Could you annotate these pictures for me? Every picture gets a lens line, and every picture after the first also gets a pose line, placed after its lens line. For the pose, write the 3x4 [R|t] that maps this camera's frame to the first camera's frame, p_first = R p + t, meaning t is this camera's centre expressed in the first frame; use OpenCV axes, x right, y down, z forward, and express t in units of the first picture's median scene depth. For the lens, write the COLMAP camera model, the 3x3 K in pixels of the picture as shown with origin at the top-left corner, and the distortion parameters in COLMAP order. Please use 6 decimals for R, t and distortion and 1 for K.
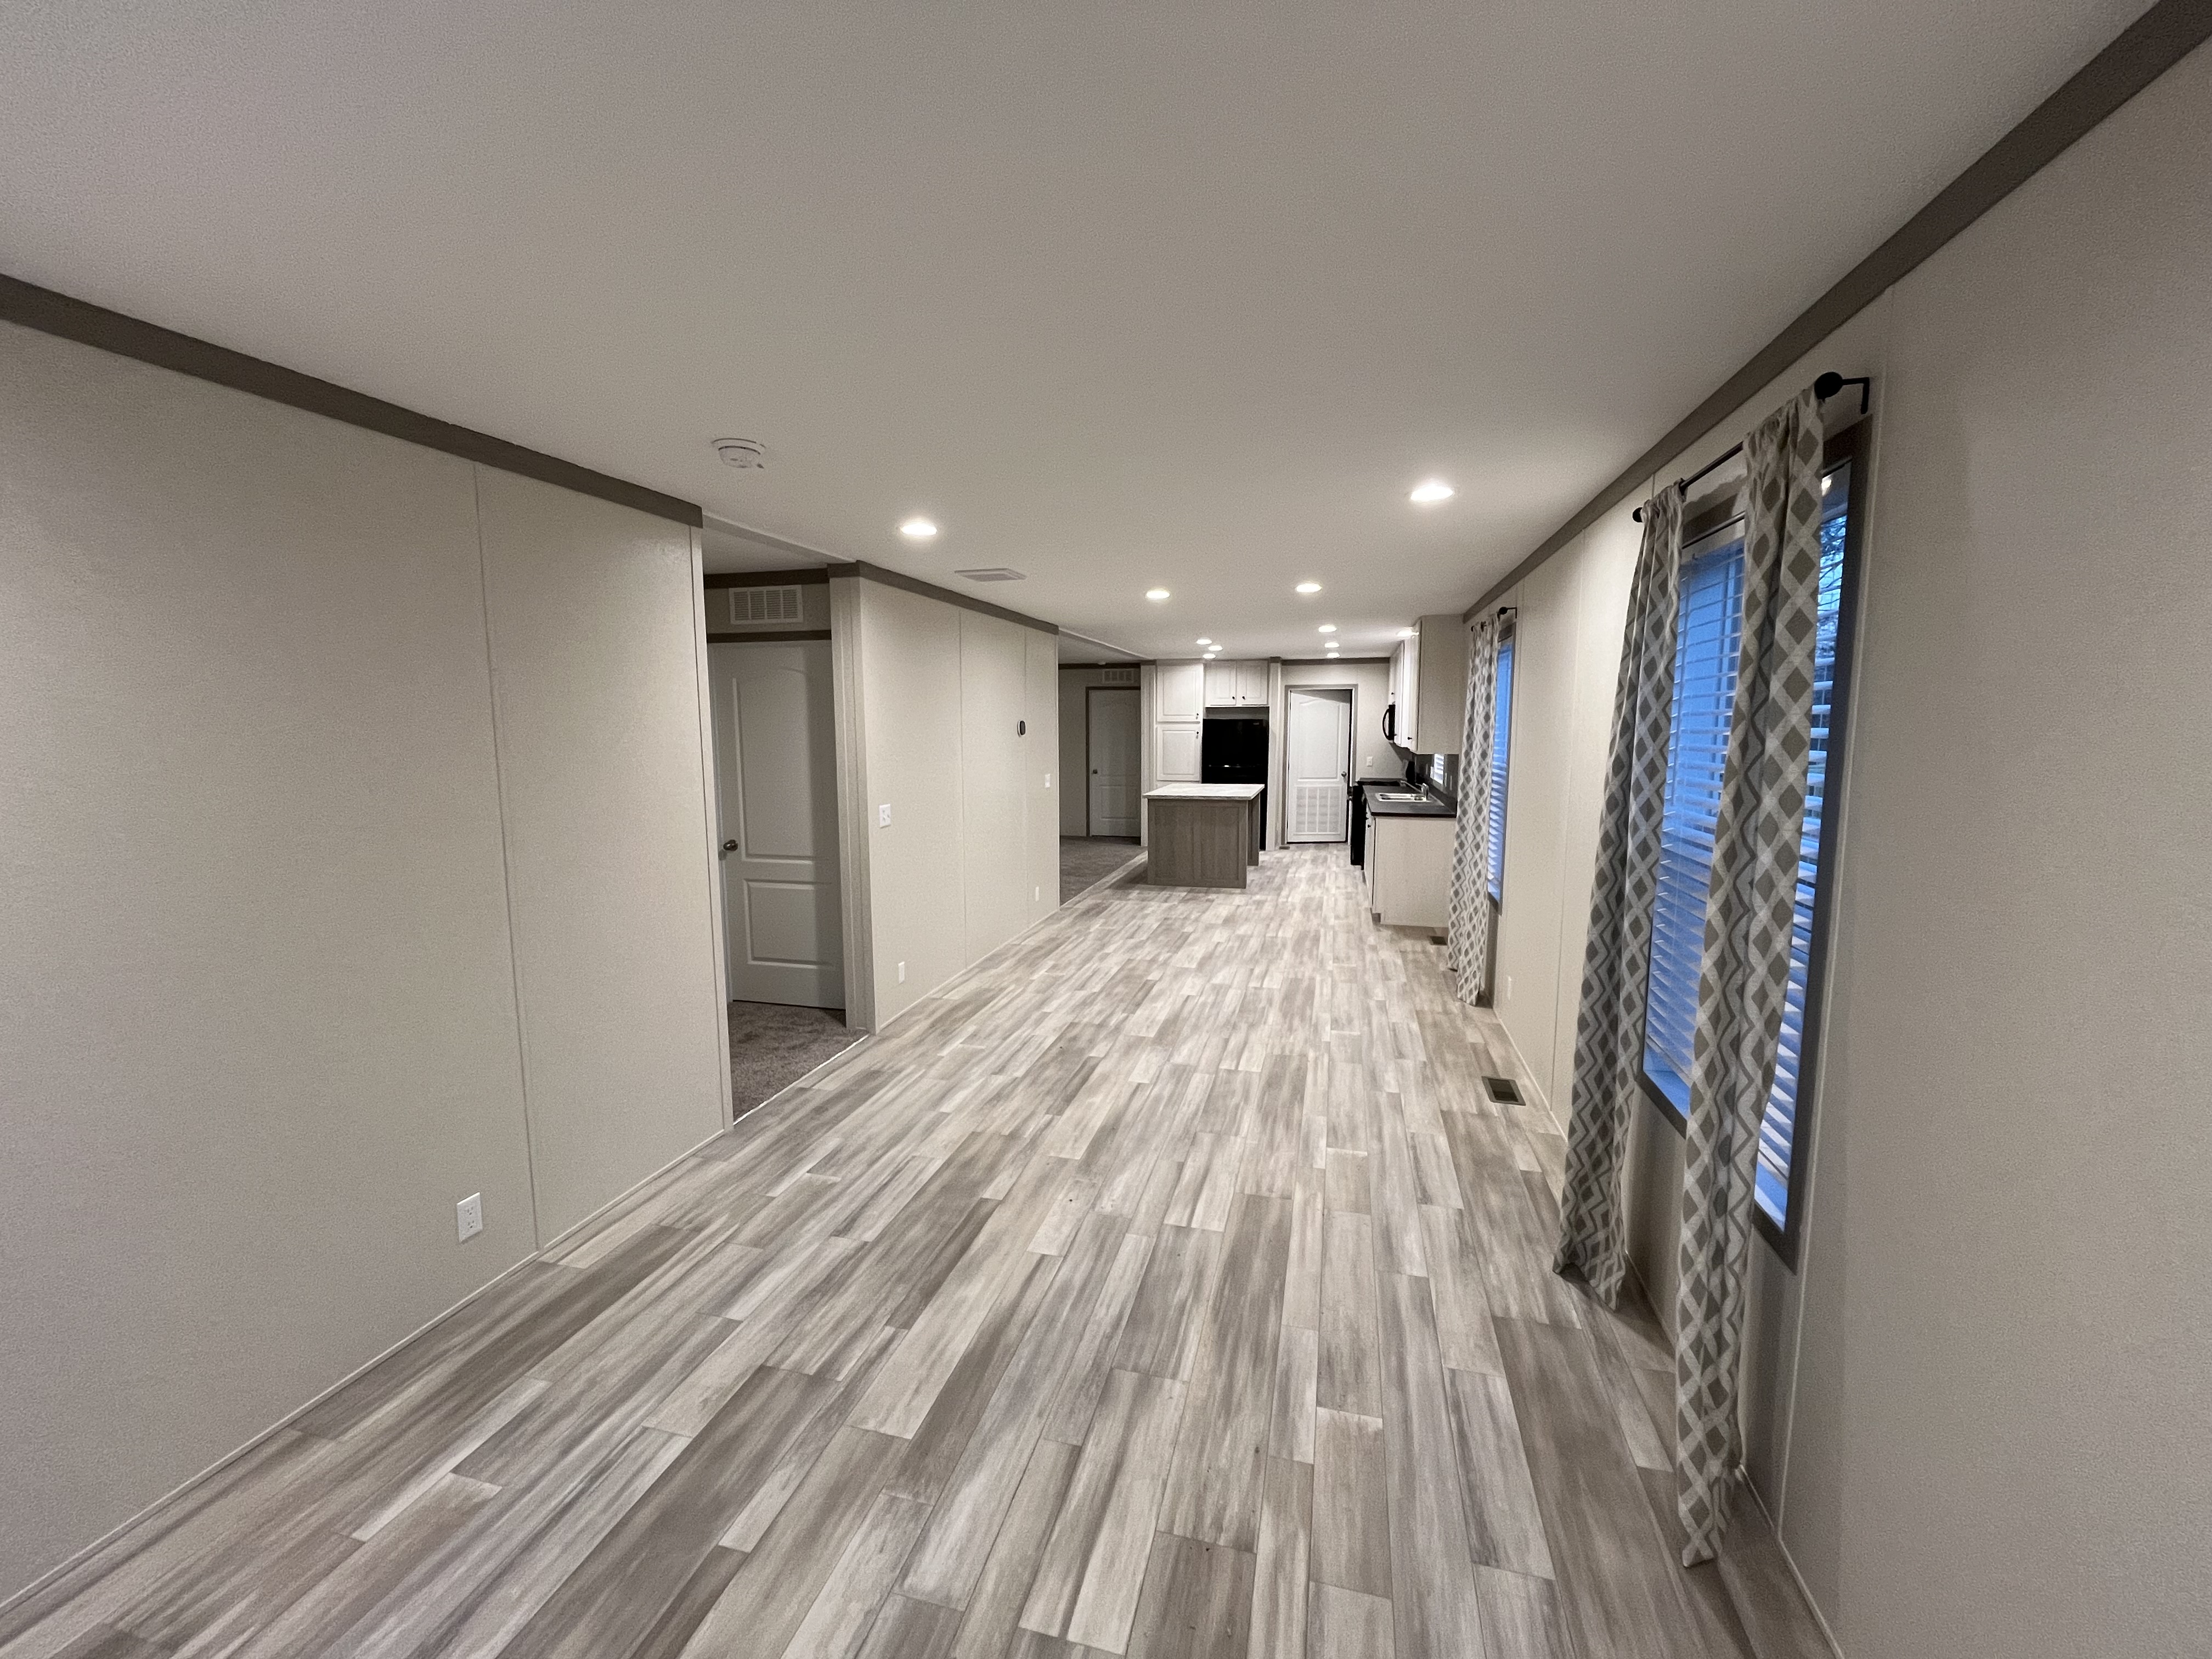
lens RADIAL K [[899.6, 0, 1102.5], [0, 899.6, 829.8], [0, 0, 1]] dist [-0.003375, 0.000068]
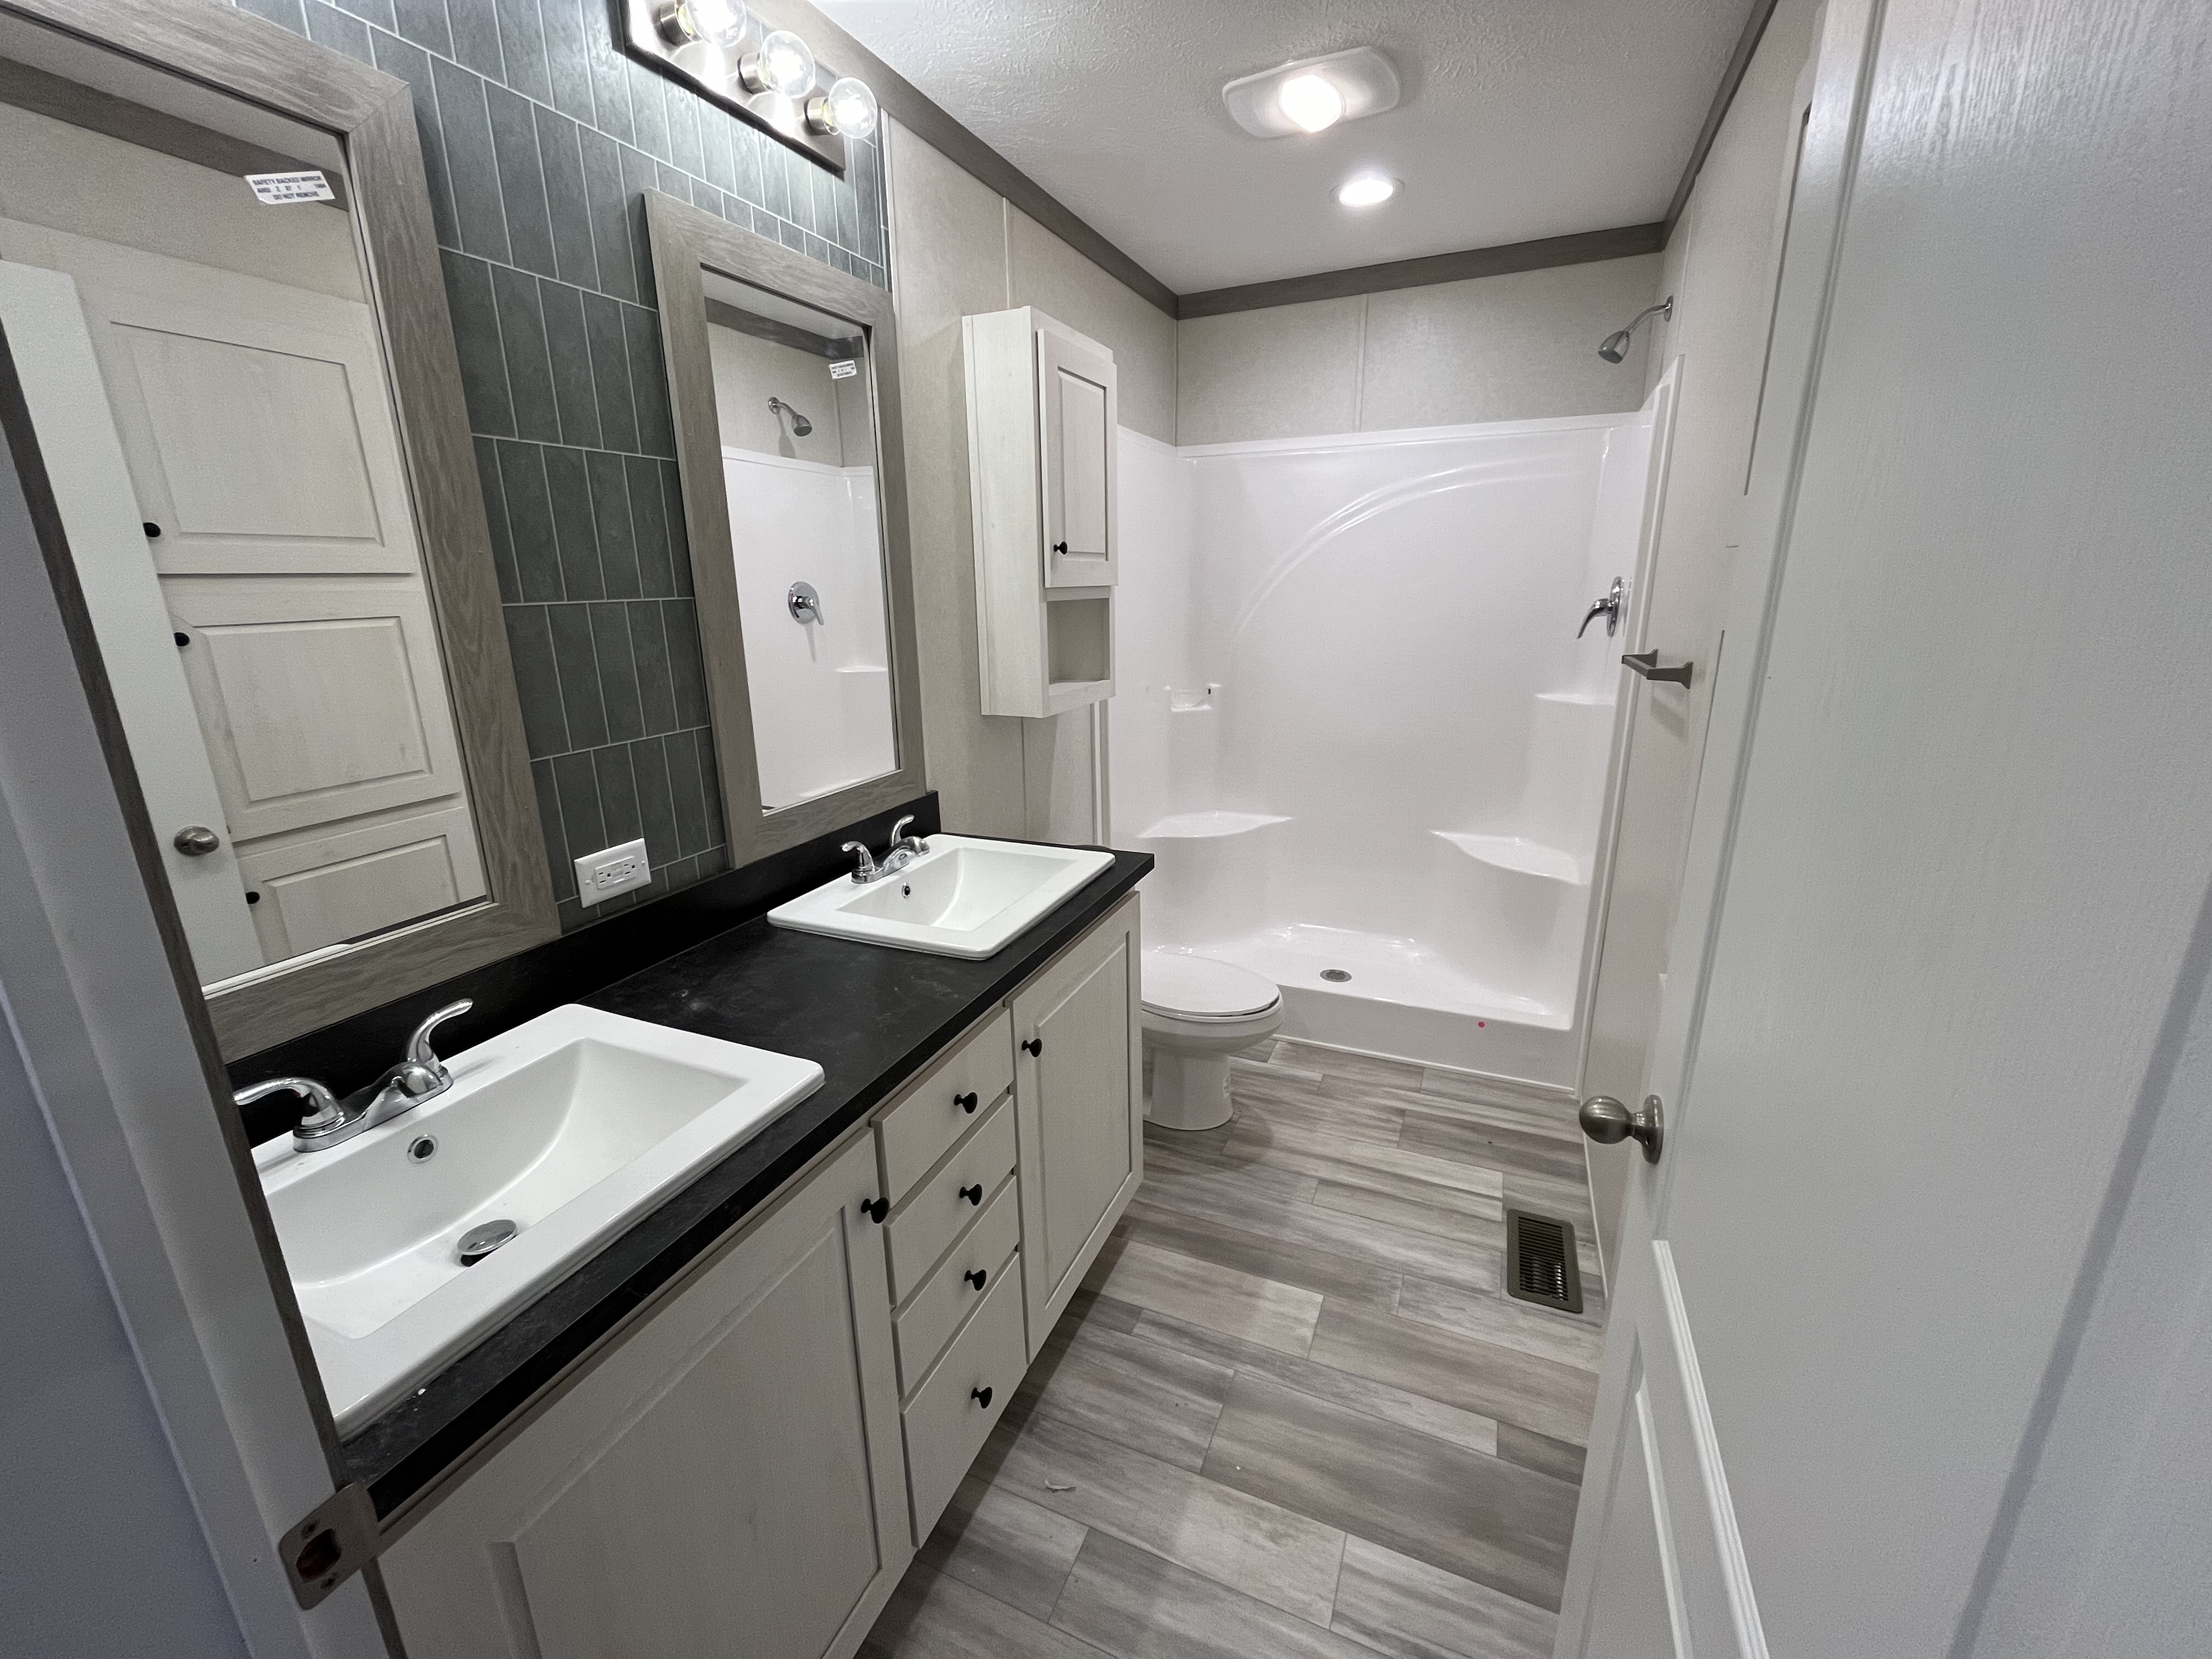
lens RADIAL K [[899.6, 0, 1108.2], [0, 899.6, 826.6], [0, 0, 1]] dist [-0.003375, 0.000068]
pose [[0.149926, -0.262386, 0.953245, -1.079640], [0.128581, 0.961129, 0.244333, -0.042199], [-0.980300, 0.085937, 0.177836, 1.090280]]
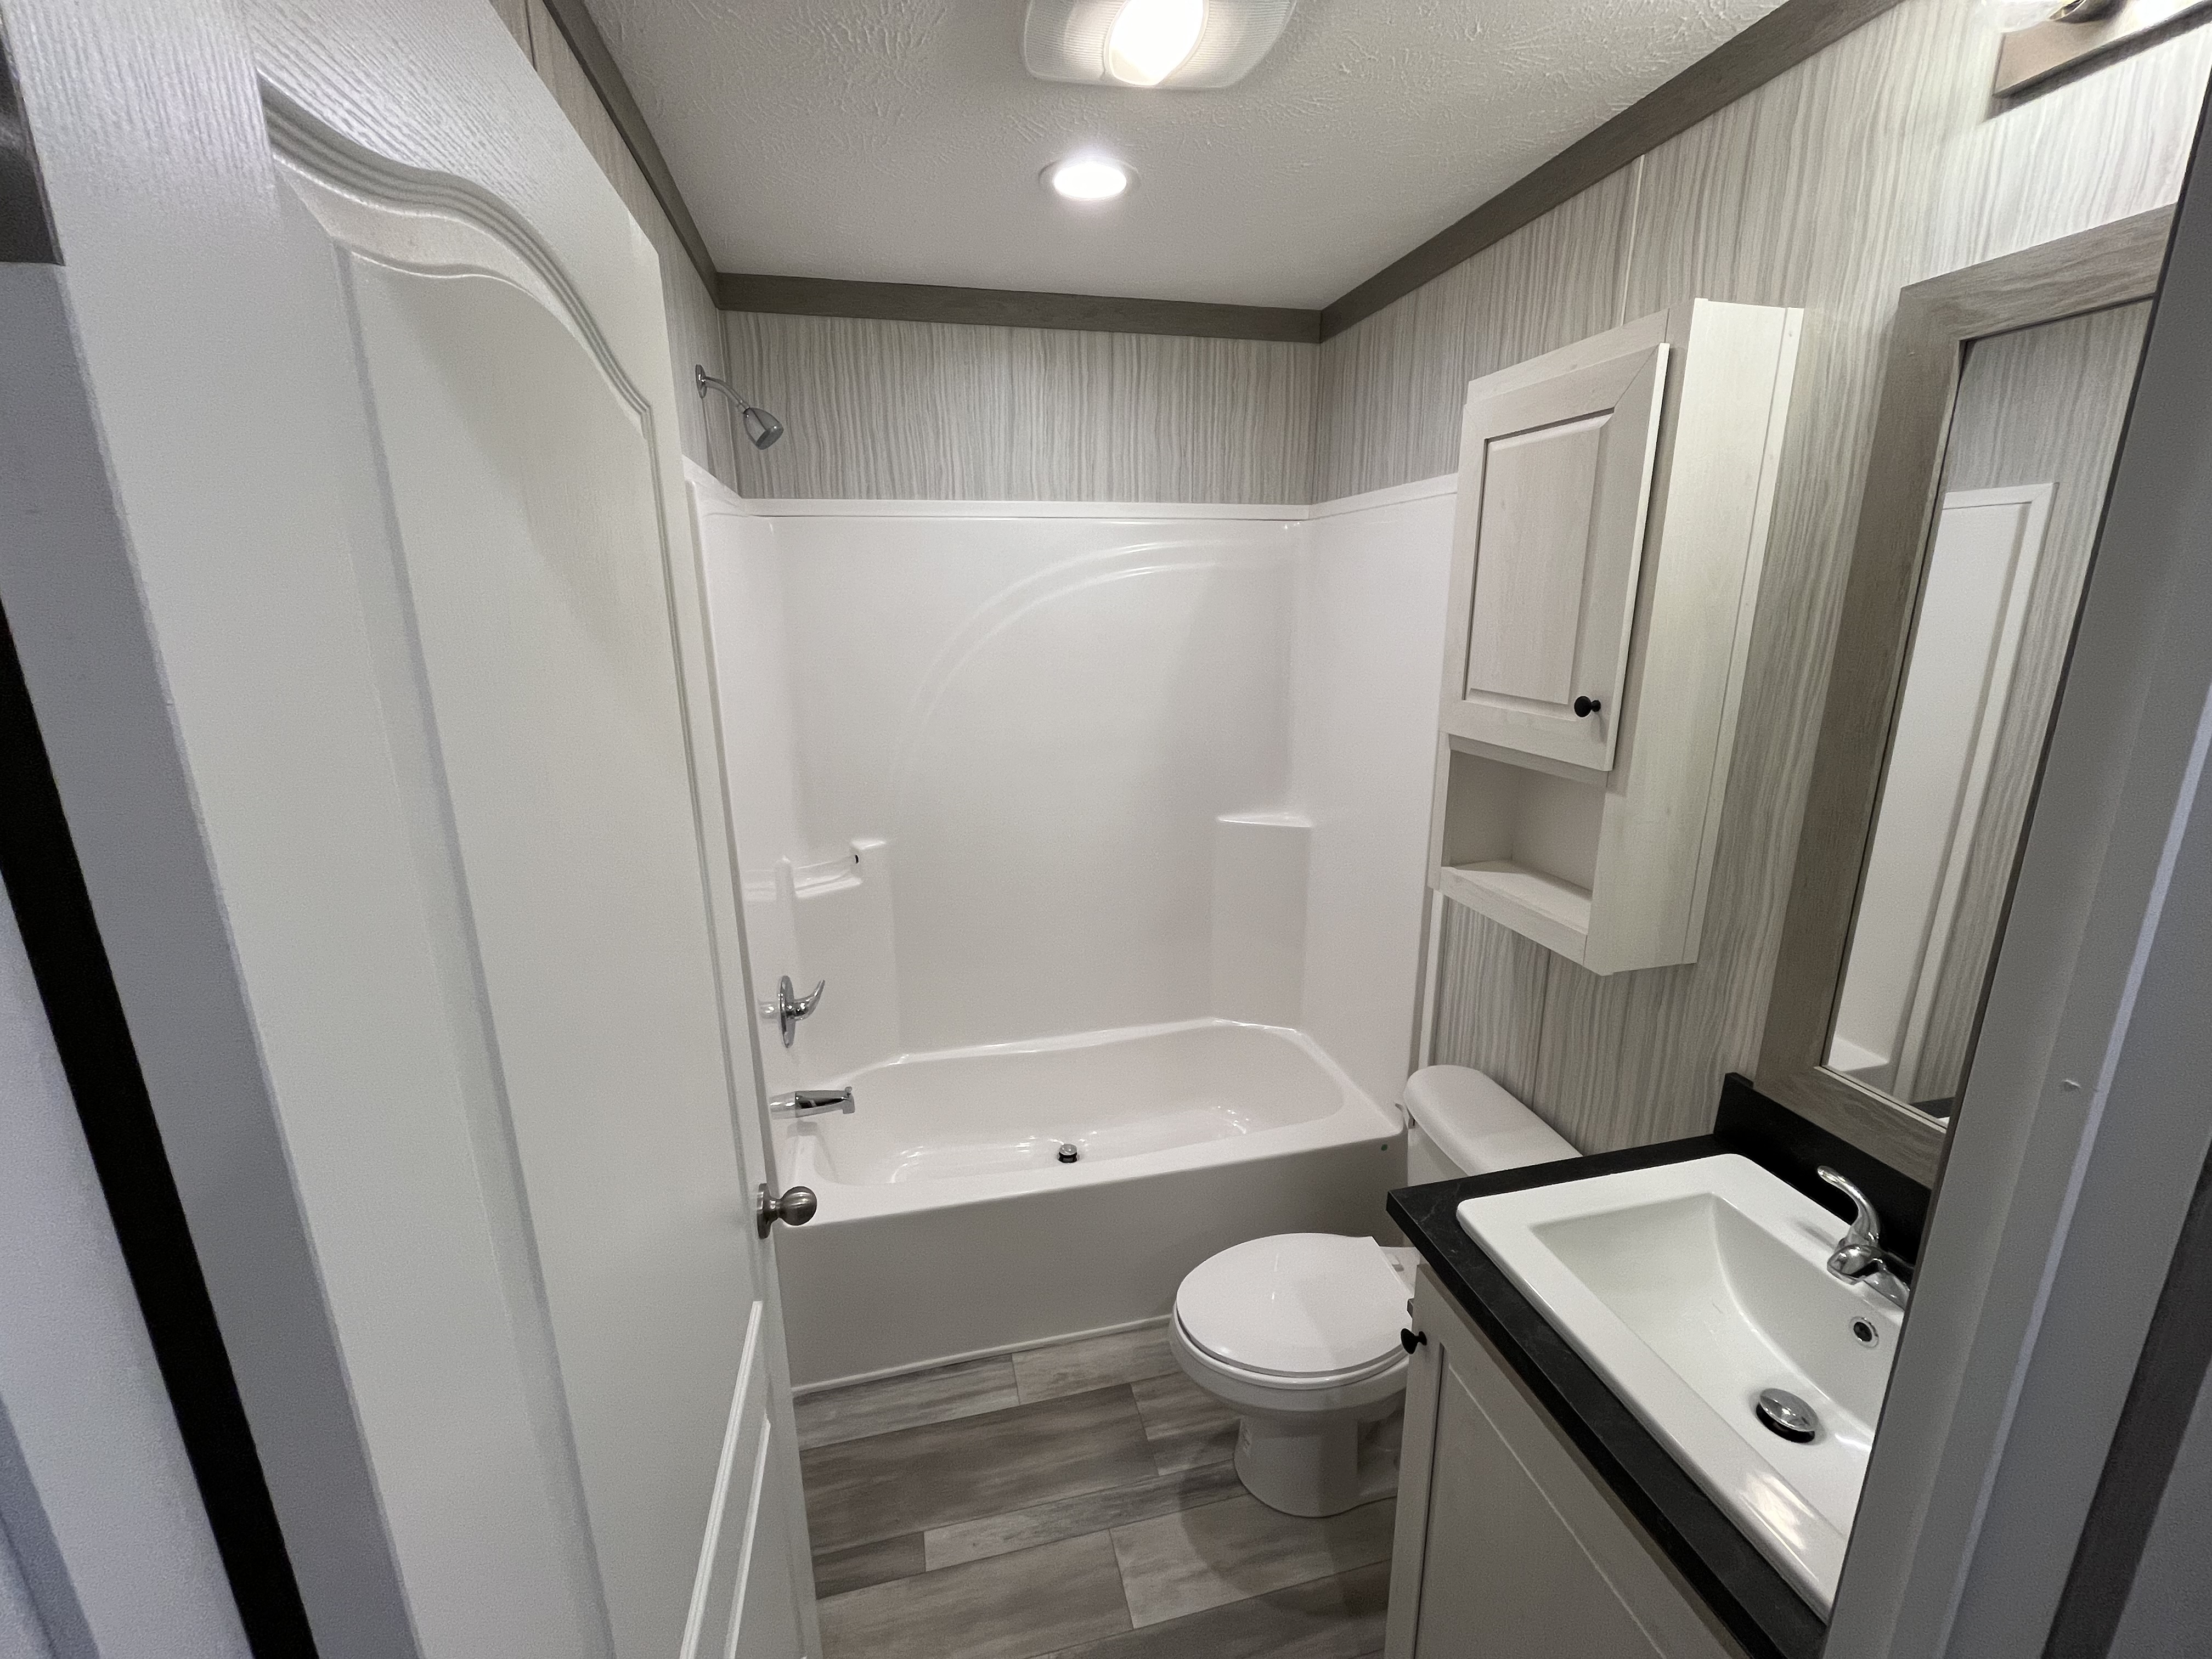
lens RADIAL K [[899.6, 0, 1107.6], [0, 899.6, 823.2], [0, 0, 1]] dist [-0.003375, 0.000068]
pose [[0.474833, 0.214503, -0.853535, 0.289819], [-0.101977, 0.976720, 0.188730, -0.122214], [0.874148, -0.002574, 0.485653, 0.669402]]
